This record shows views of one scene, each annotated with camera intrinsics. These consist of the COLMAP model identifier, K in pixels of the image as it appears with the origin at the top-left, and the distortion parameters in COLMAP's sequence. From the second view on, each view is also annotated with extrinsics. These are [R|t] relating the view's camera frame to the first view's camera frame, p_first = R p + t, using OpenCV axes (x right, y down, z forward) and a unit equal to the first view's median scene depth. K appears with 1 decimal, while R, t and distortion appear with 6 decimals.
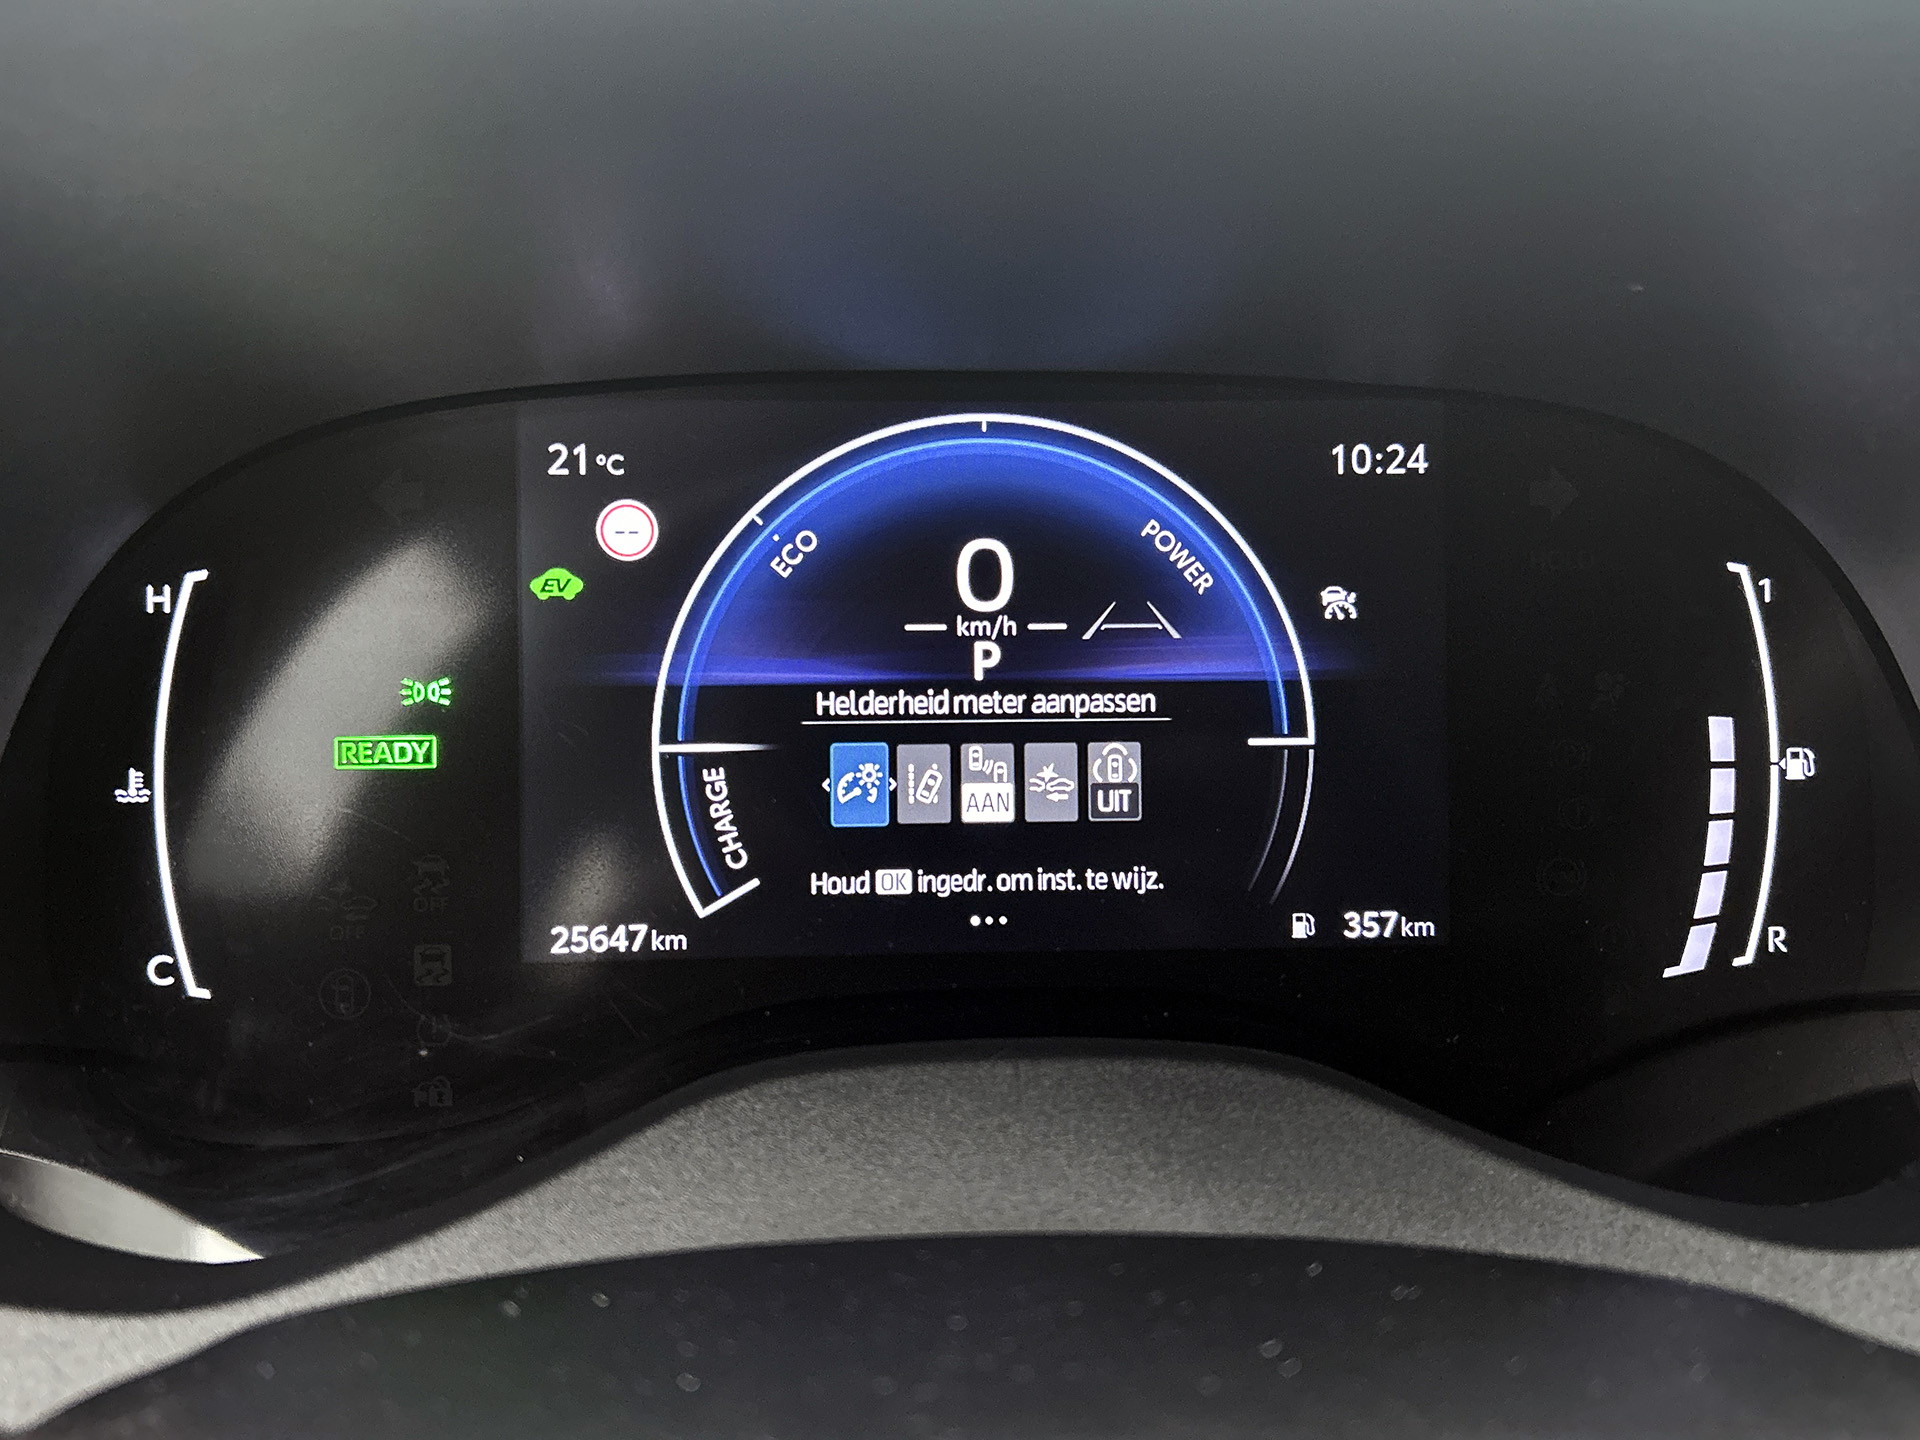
lens RADIAL K [[1633.4, 0, 959.9], [0, 1633.4, 715.8], [0, 0, 1]] dist [0.017983, -0.014075]
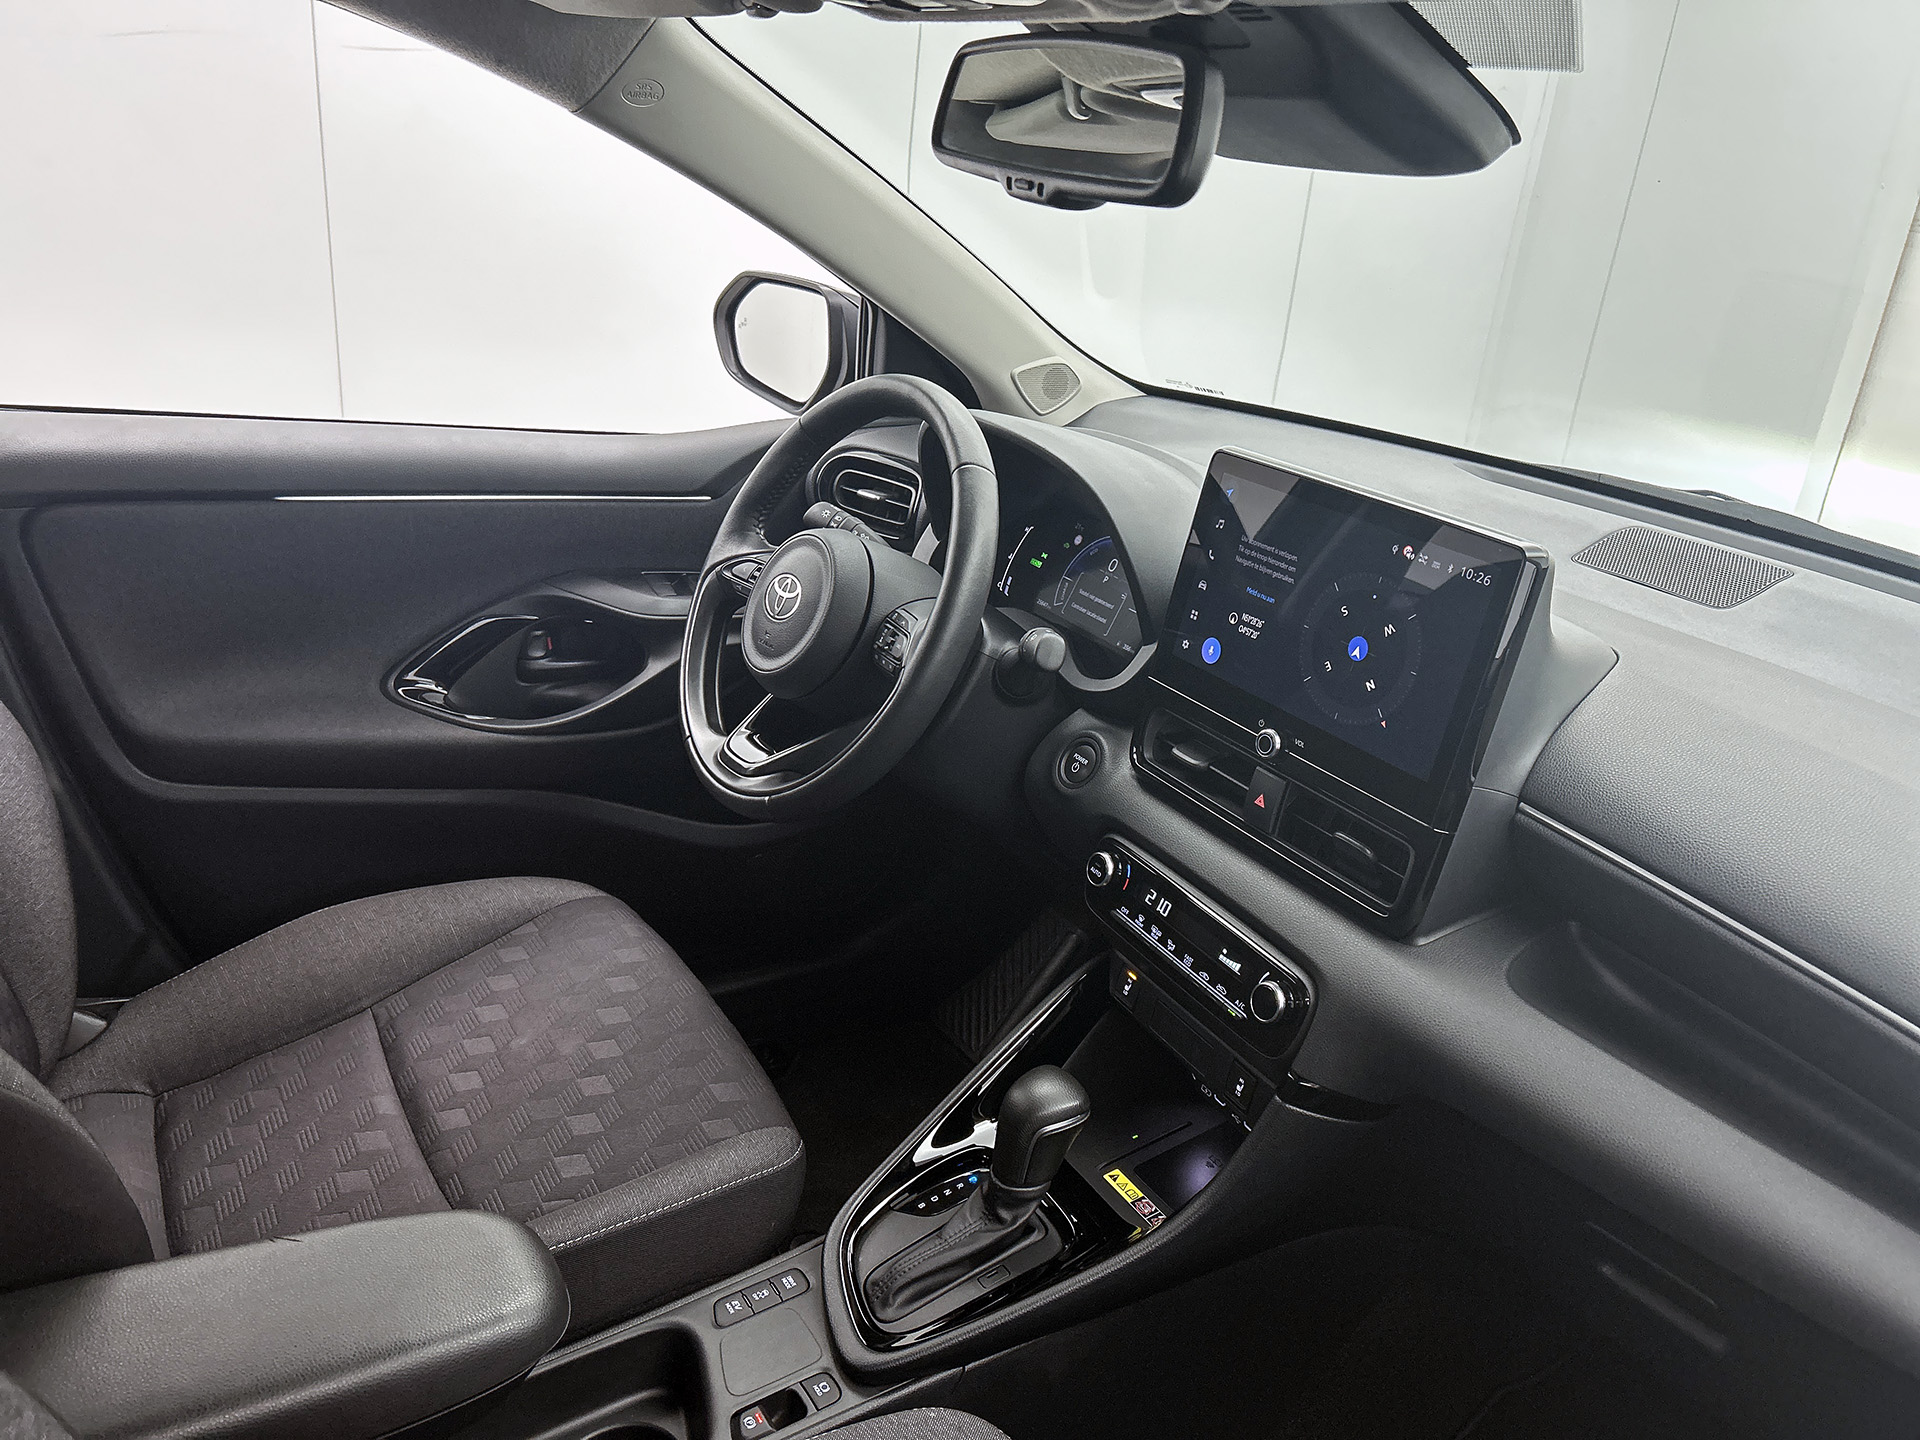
lens RADIAL K [[1456.5, 0, 961.2], [0, 1456.5, 725.0], [0, 0, 1]] dist [0.053483, -0.072600]
pose [[0.476150, 0.356788, -0.803731, 3.799104], [-0.439277, 0.888289, 0.134087, -0.041203], [0.761786, 0.289215, 0.579687, -1.992340]]
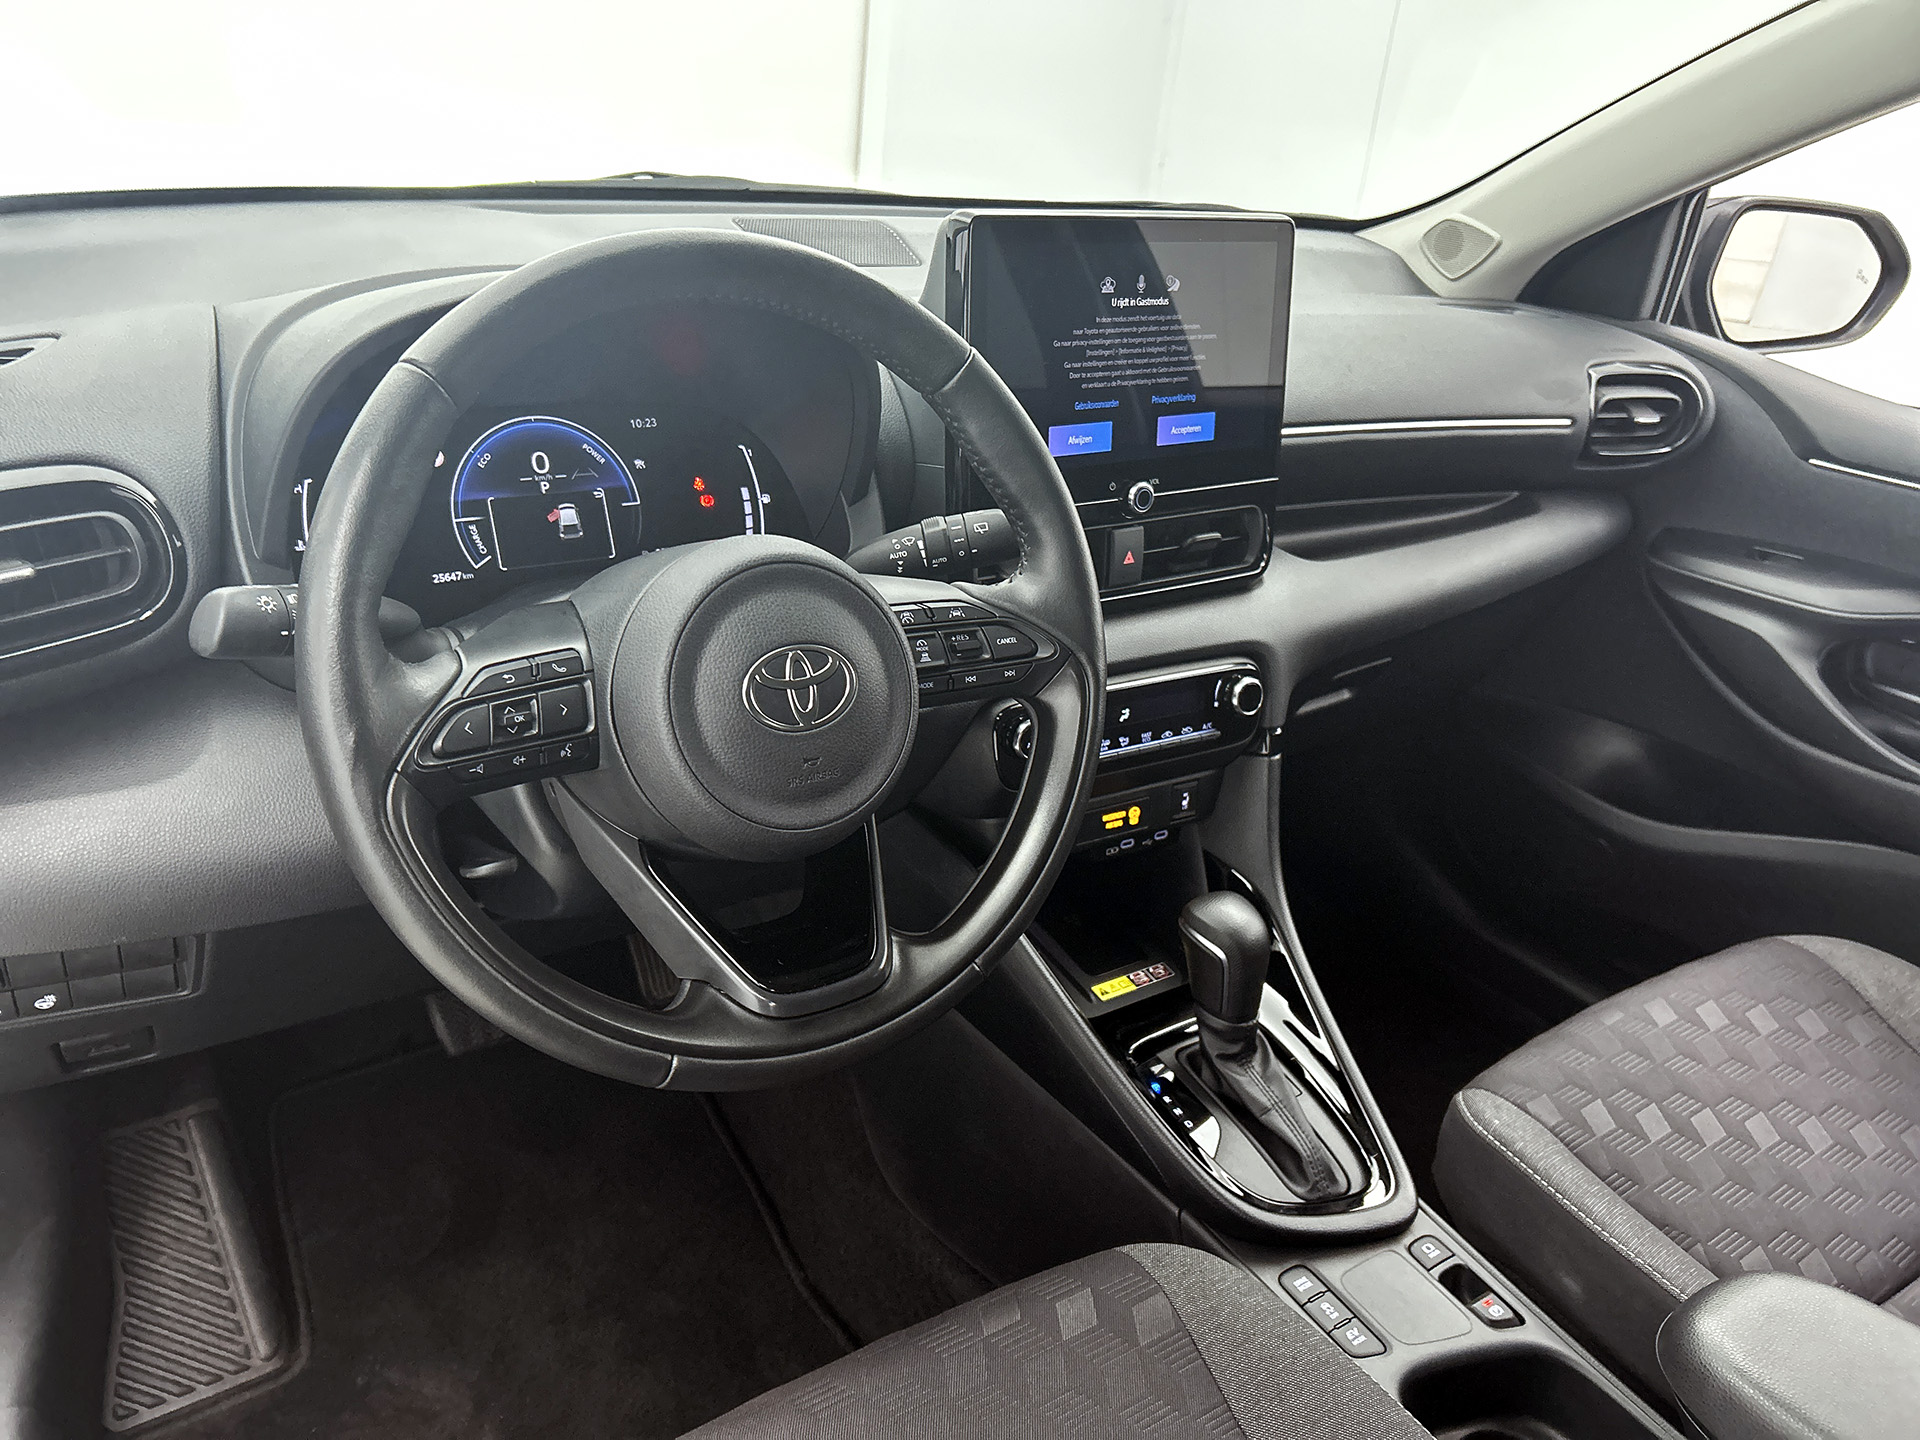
lens RADIAL K [[1456.5, 0, 969.9], [0, 1456.5, 713.0], [0, 0, 1]] dist [0.053483, -0.072600]
pose [[0.851262, -0.163310, 0.498680, -0.845630], [0.139929, 0.986573, 0.084224, 0.303882], [-0.505739, -0.001917, 0.862684, -2.146277]]
